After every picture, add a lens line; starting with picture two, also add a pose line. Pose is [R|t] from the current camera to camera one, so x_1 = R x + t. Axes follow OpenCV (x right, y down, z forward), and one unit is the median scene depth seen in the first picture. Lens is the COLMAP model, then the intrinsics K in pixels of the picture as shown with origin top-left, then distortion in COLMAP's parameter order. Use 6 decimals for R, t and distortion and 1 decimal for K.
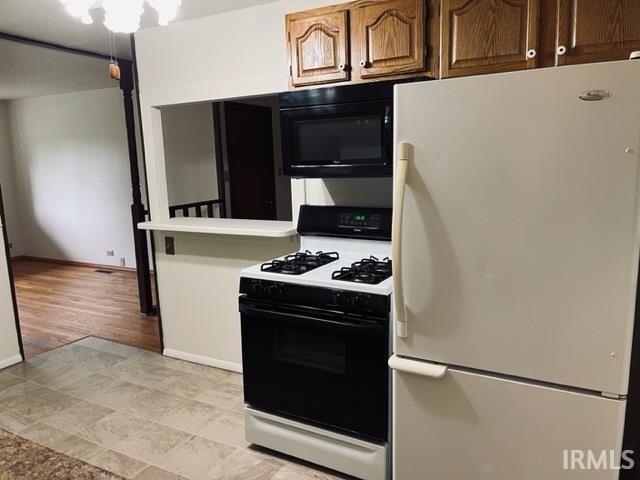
lens RADIAL K [[479.8, 0, 321.7], [0, 479.8, 241.0], [0, 0, 1]] dist [0.071233, -0.103105]
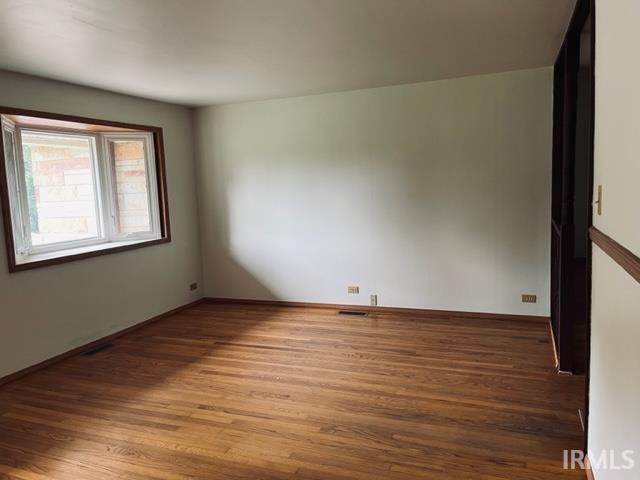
lens RADIAL K [[479.8, 0, 321.7], [0, 479.8, 241.0], [0, 0, 1]] dist [0.071233, -0.103105]
pose [[0.993931, -0.032695, 0.105033, -0.571366], [0.037443, 0.998349, -0.043556, -0.024440], [-0.103436, 0.047225, 0.993514, 0.191729]]
